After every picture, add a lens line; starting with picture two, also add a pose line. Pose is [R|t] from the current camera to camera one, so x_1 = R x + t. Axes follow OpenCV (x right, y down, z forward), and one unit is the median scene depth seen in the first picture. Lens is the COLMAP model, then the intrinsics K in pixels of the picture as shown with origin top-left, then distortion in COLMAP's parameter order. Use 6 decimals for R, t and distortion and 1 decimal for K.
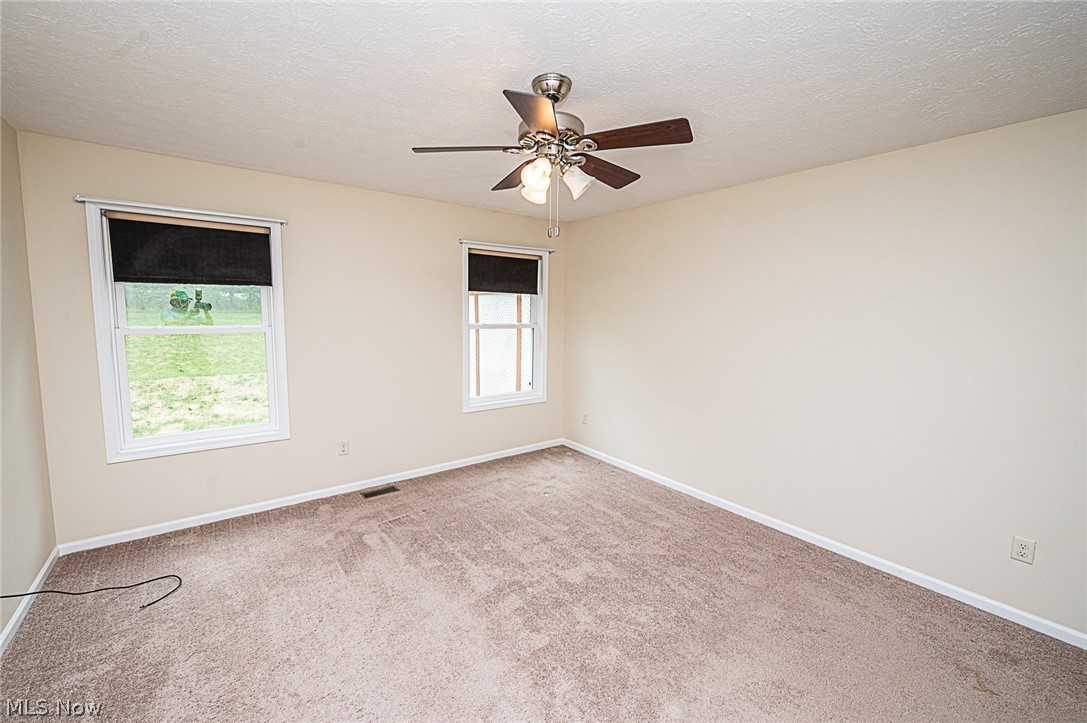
lens RADIAL K [[443.0, 0, 550.9], [0, 443.0, 362.6], [0, 0, 1]] dist [-0.002746, -0.000499]
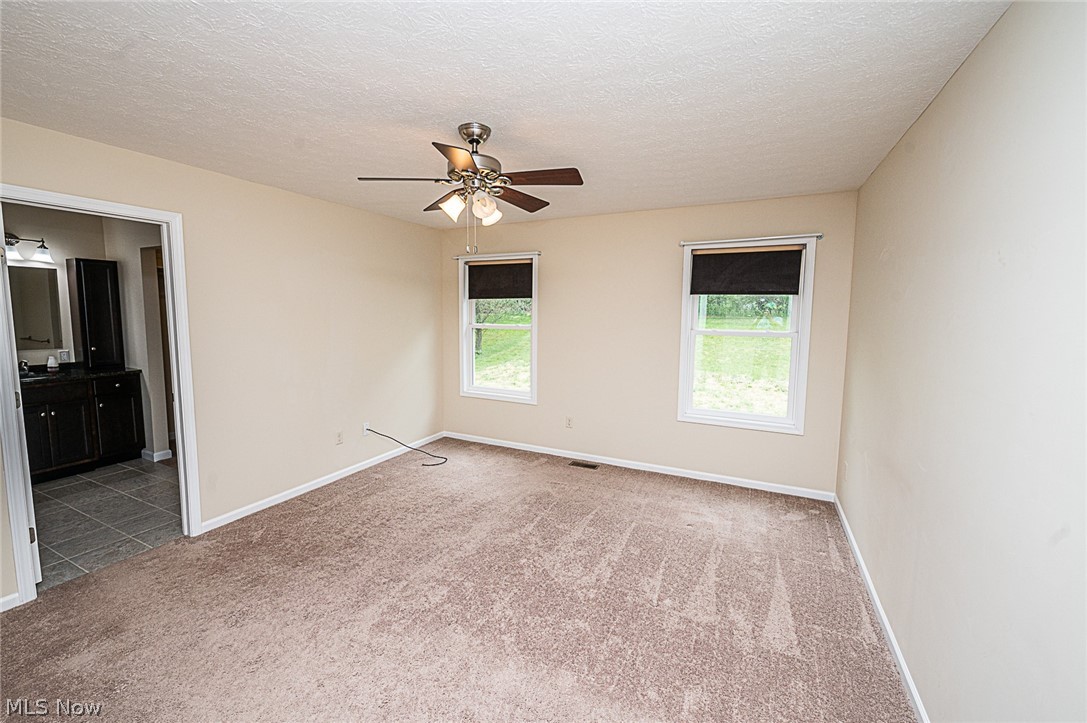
lens RADIAL K [[443.0, 0, 543.5], [0, 443.0, 362.0], [0, 0, 1]] dist [-0.002746, -0.000499]
pose [[0.434194, 0.084287, -0.896867, 0.579443], [-0.114227, 0.992728, 0.037995, -0.017796], [0.893548, 0.085949, 0.440665, 0.324591]]
